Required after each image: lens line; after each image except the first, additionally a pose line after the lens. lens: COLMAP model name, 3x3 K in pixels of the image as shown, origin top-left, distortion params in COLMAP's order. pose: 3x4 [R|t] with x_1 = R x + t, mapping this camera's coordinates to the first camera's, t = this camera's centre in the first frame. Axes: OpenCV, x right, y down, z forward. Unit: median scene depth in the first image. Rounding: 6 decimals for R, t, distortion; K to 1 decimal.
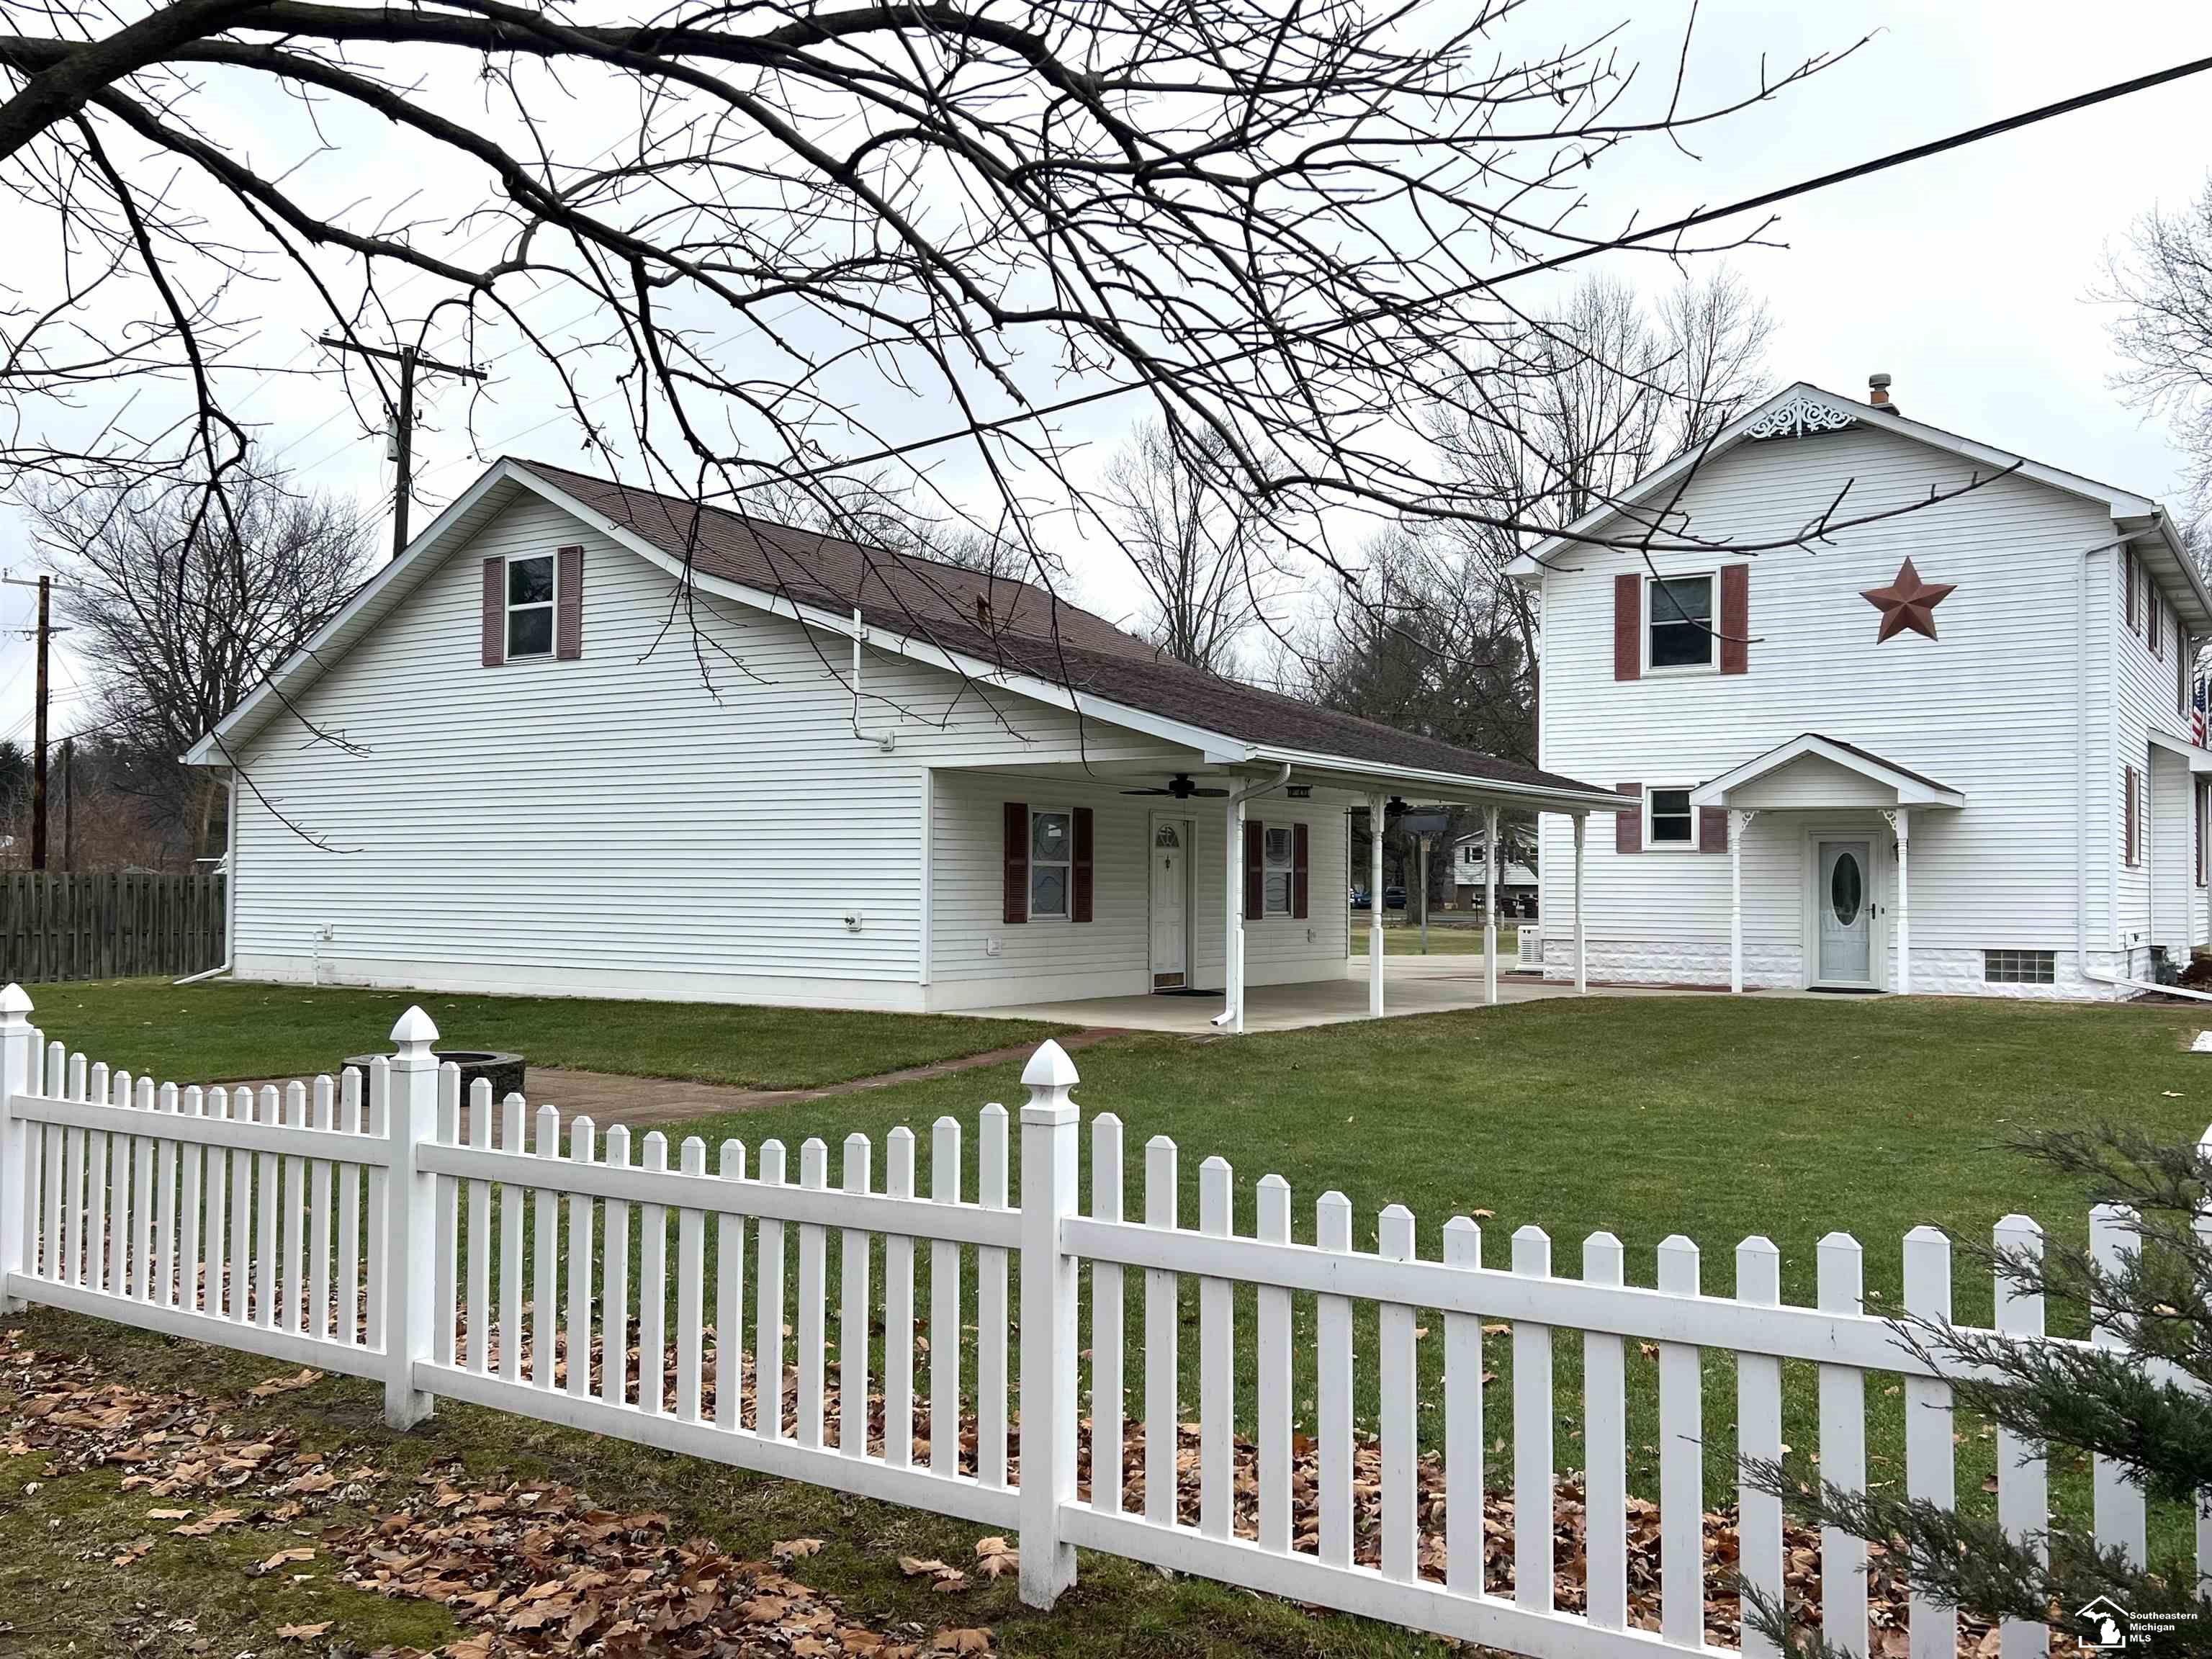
lens RADIAL K [[1886.5, 0, 1122.3], [0, 1886.5, 832.6], [0, 0, 1]] dist [0.054246, -0.040636]
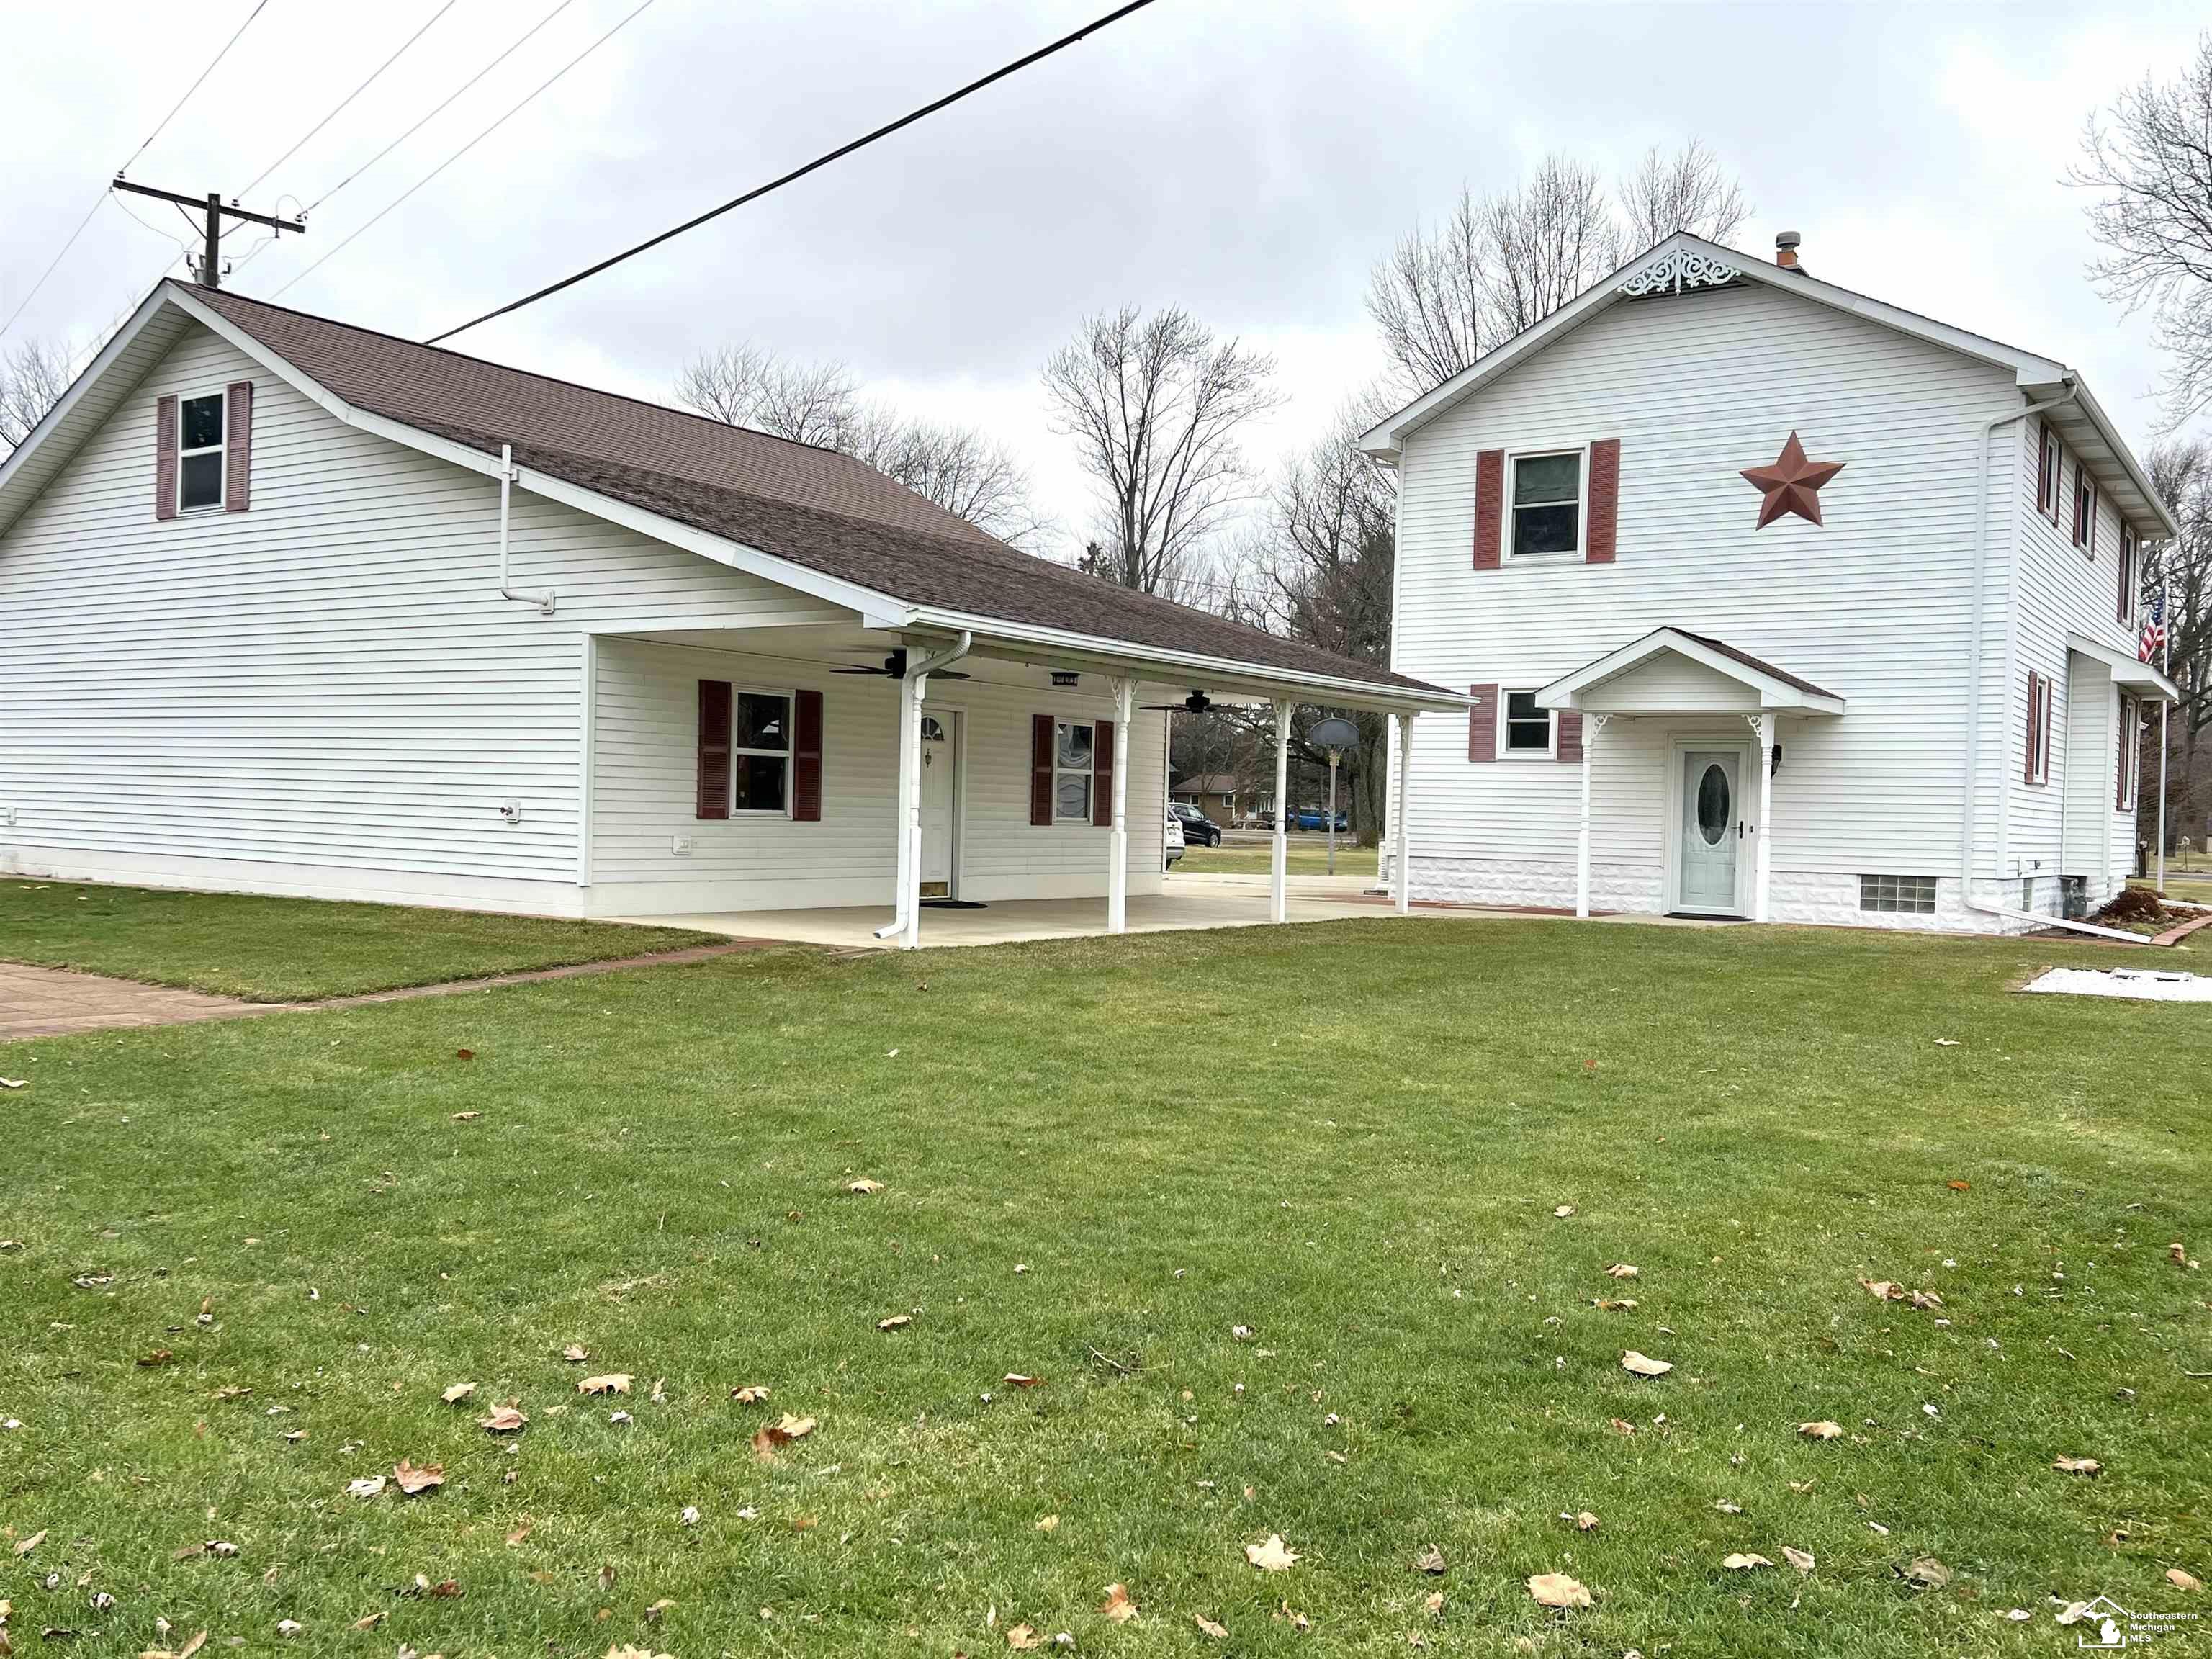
lens RADIAL K [[1886.5, 0, 1092.3], [0, 1886.5, 829.8], [0, 0, 1]] dist [0.054246, -0.040636]
pose [[0.999612, 0.019810, -0.019596, 0.108820], [-0.019021, 0.999033, 0.039630, 0.011937], [0.020362, -0.039242, 0.999022, 0.101899]]
